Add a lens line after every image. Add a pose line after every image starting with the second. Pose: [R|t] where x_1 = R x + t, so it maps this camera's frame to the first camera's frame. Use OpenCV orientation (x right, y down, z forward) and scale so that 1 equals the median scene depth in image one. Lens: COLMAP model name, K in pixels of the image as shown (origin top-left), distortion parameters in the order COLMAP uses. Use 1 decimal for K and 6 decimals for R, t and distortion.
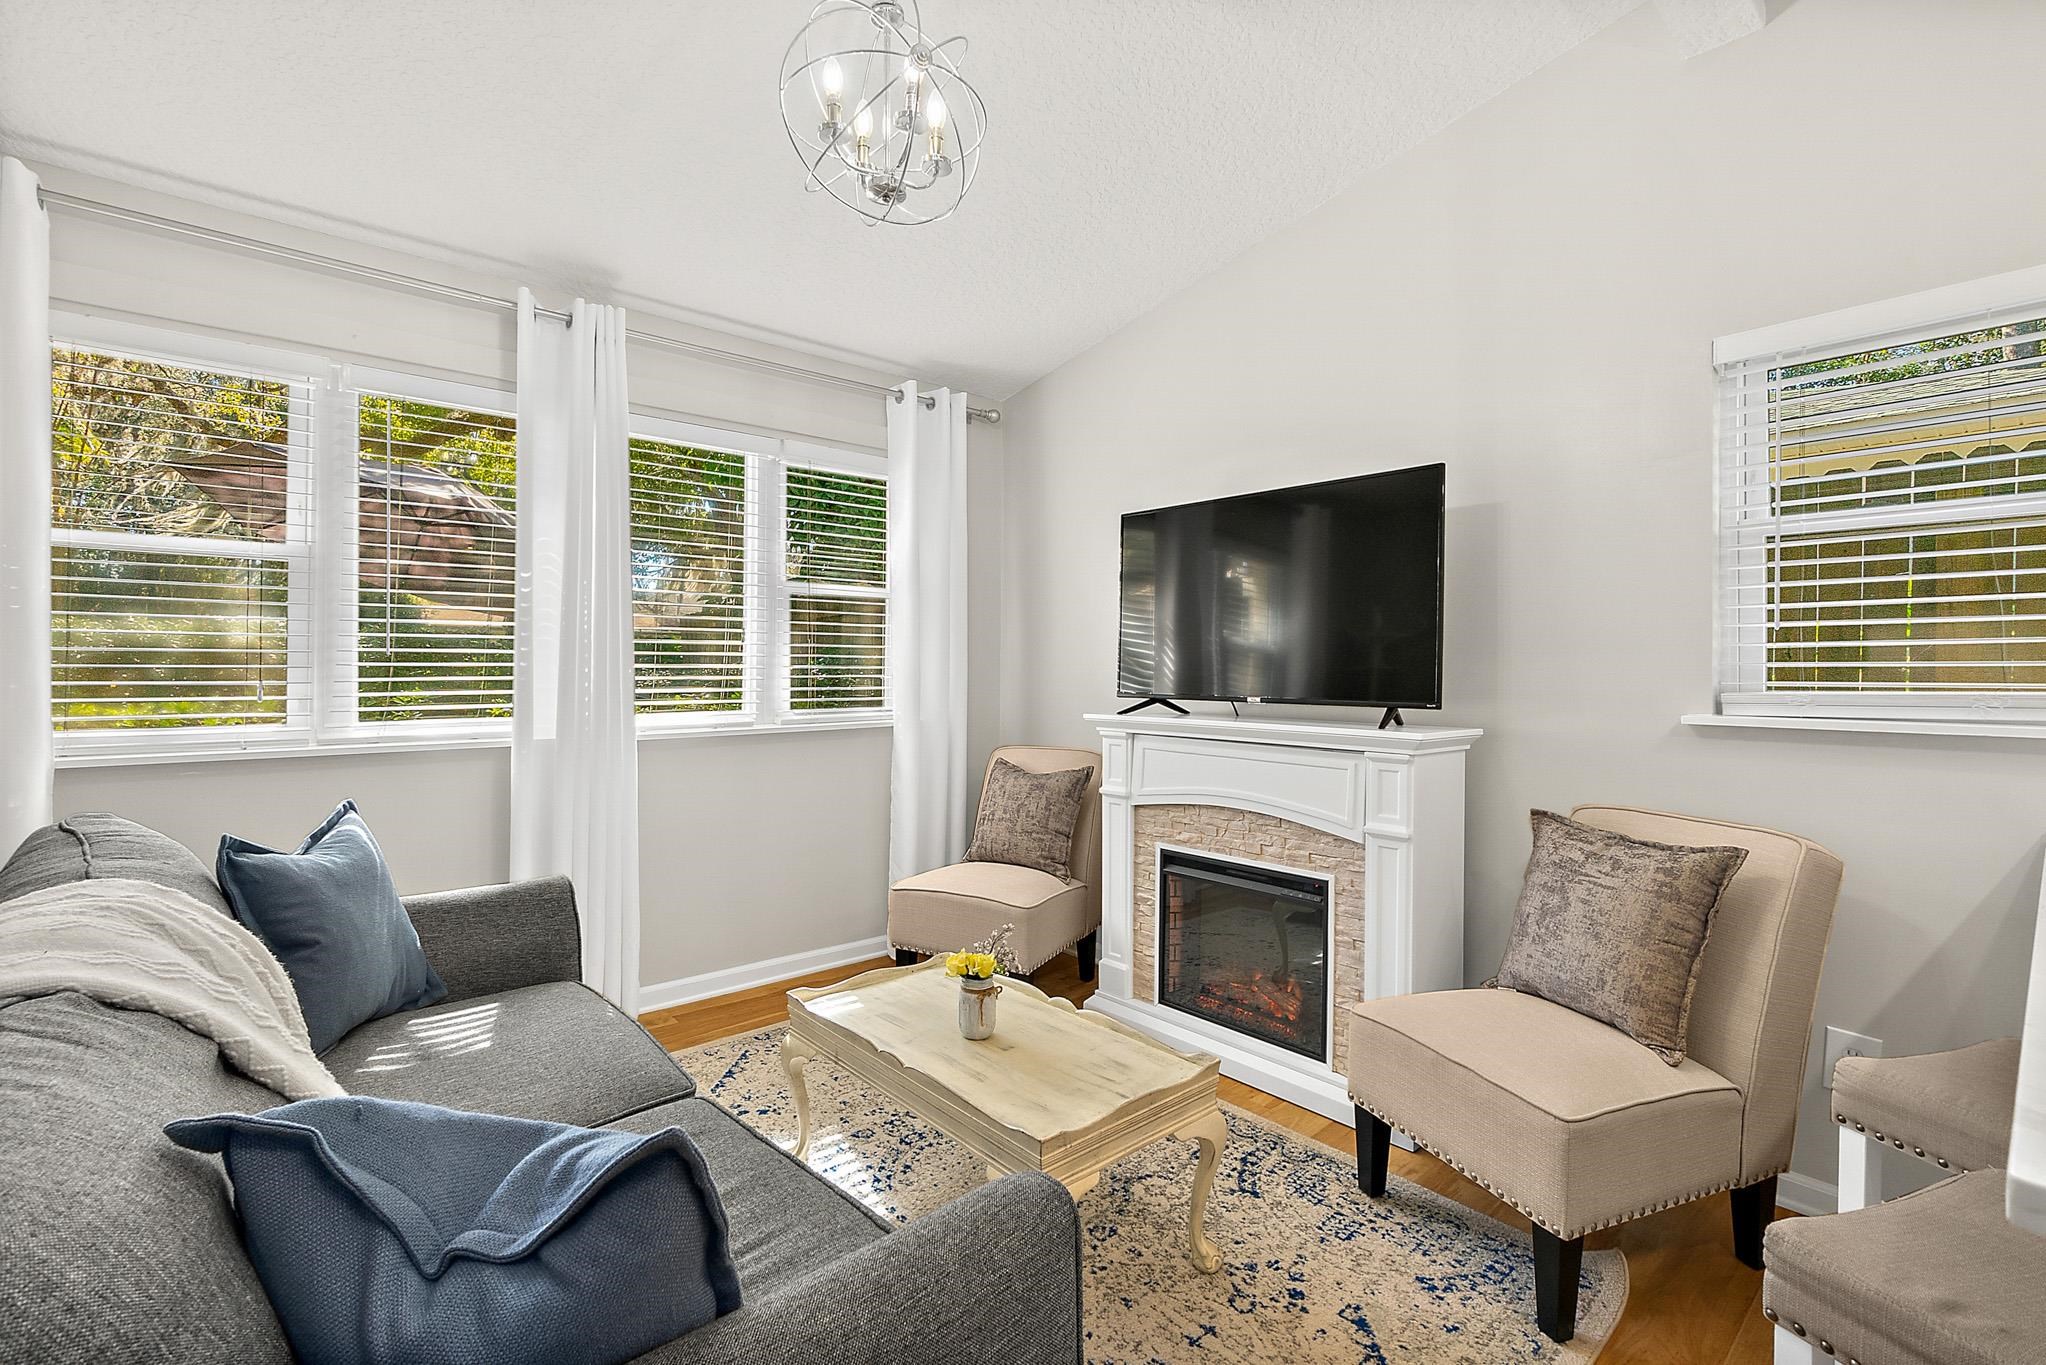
lens RADIAL K [[906.3, 0, 1010.4], [0, 906.3, 668.4], [0, 0, 1]] dist [-0.010644, -0.000225]
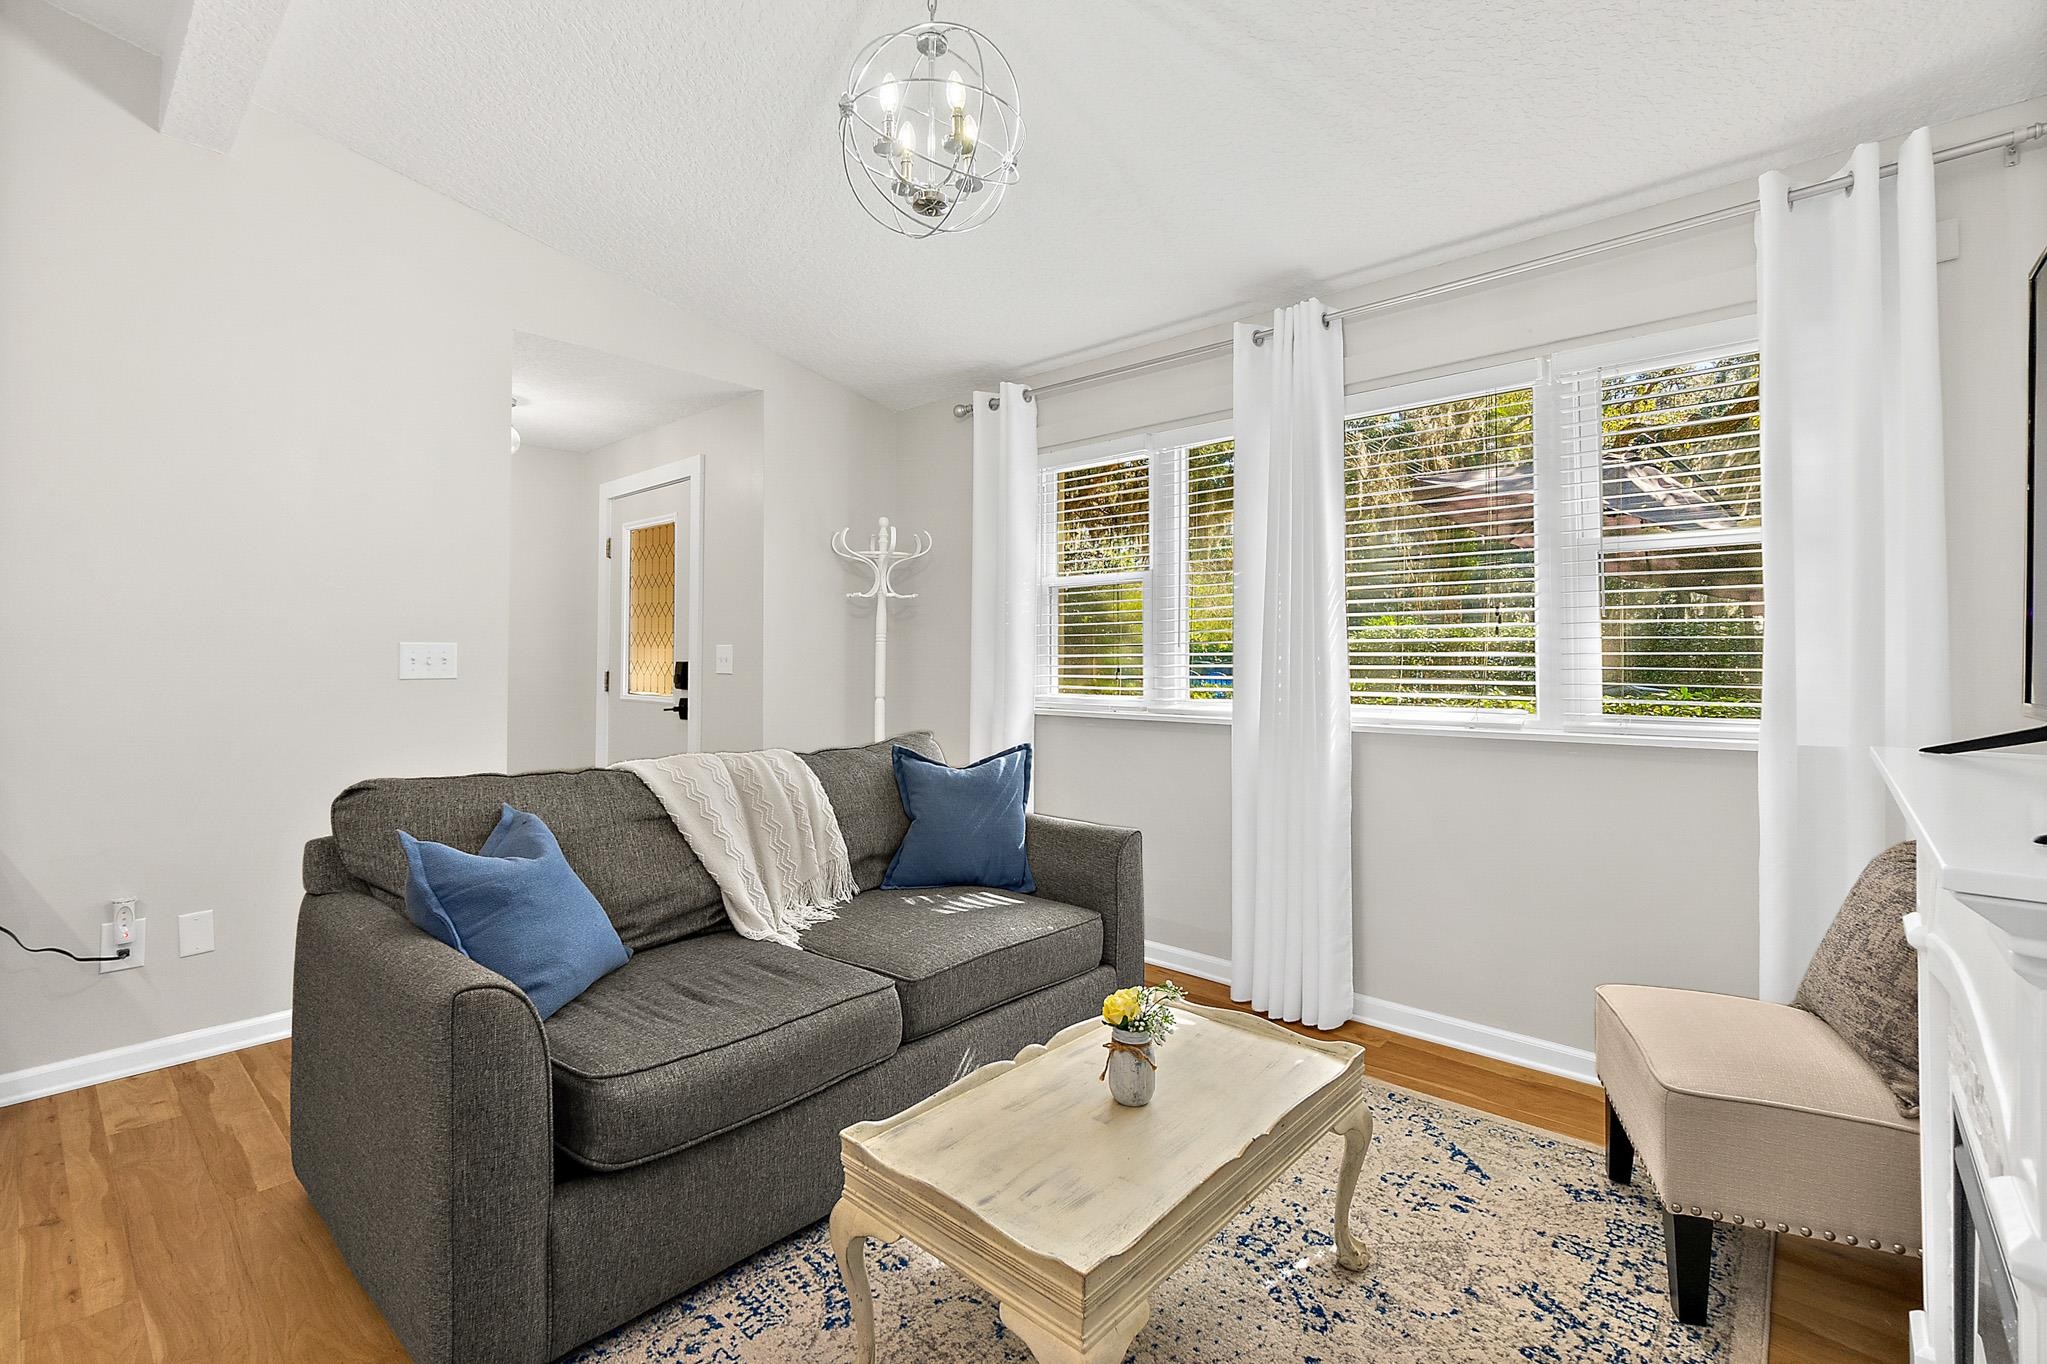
lens RADIAL K [[906.8, 0, 1010.9], [0, 906.8, 667.9], [0, 0, 1]] dist [-0.010644, -0.000225]
pose [[0.120118, 0.008933, -0.992719, 0.594189], [0.000233, 0.999959, 0.009026, 0.003021], [0.992760, -0.001316, 0.120111, 0.613946]]
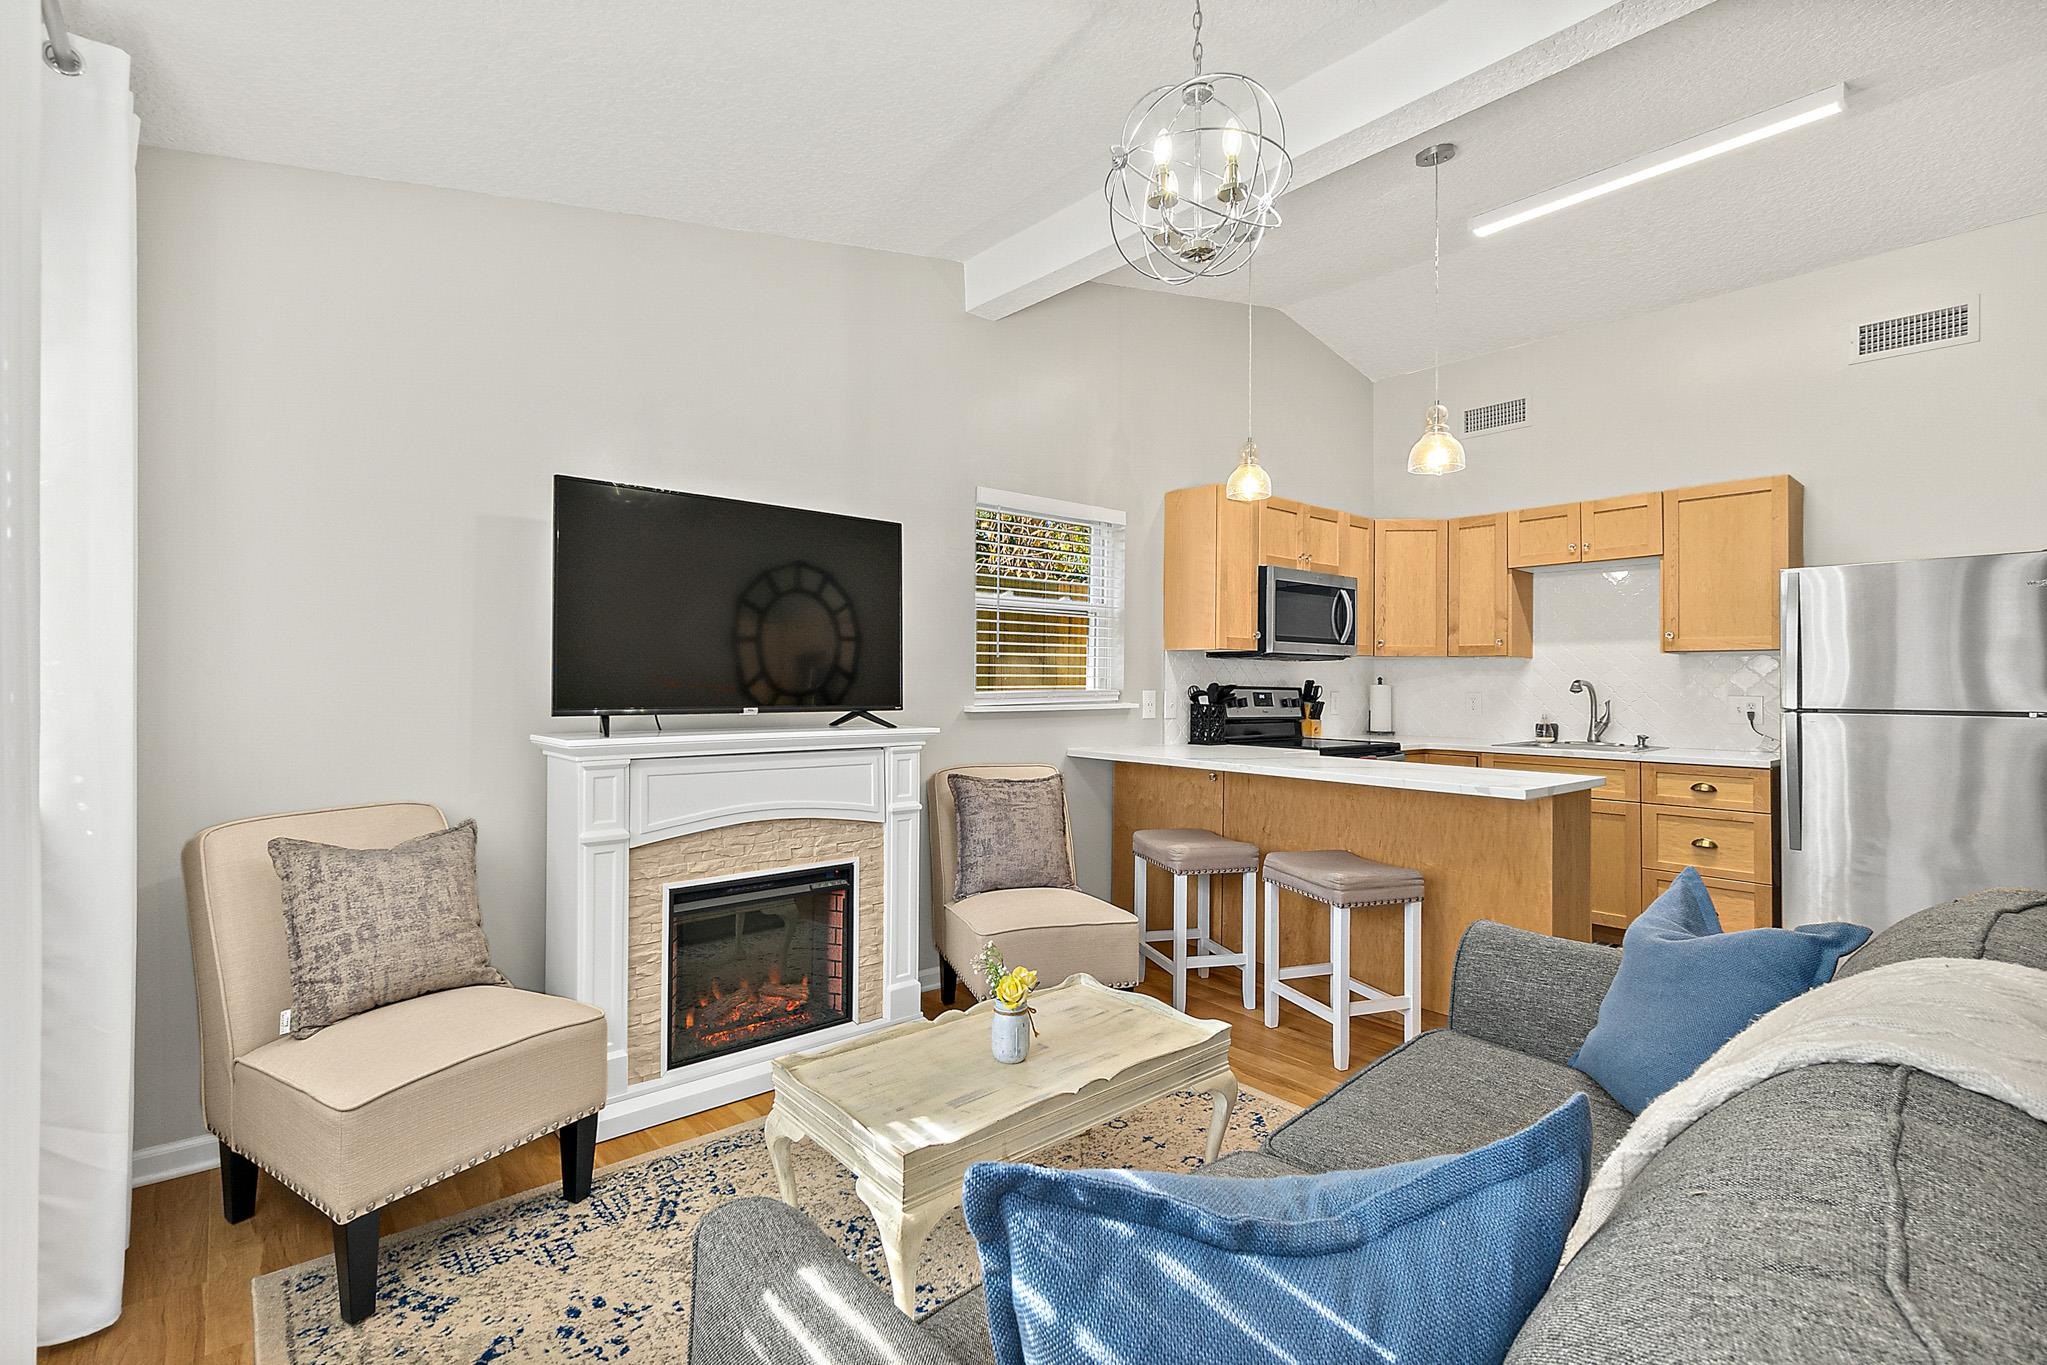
lens RADIAL K [[906.8, 0, 1010.9], [0, 906.8, 668.4], [0, 0, 1]] dist [-0.010644, -0.000225]
pose [[0.017236, 0.003515, 0.999845, -0.789703], [-0.007611, 0.999965, -0.003385, -0.011681], [-0.999822, -0.007551, 0.017262, 0.762263]]
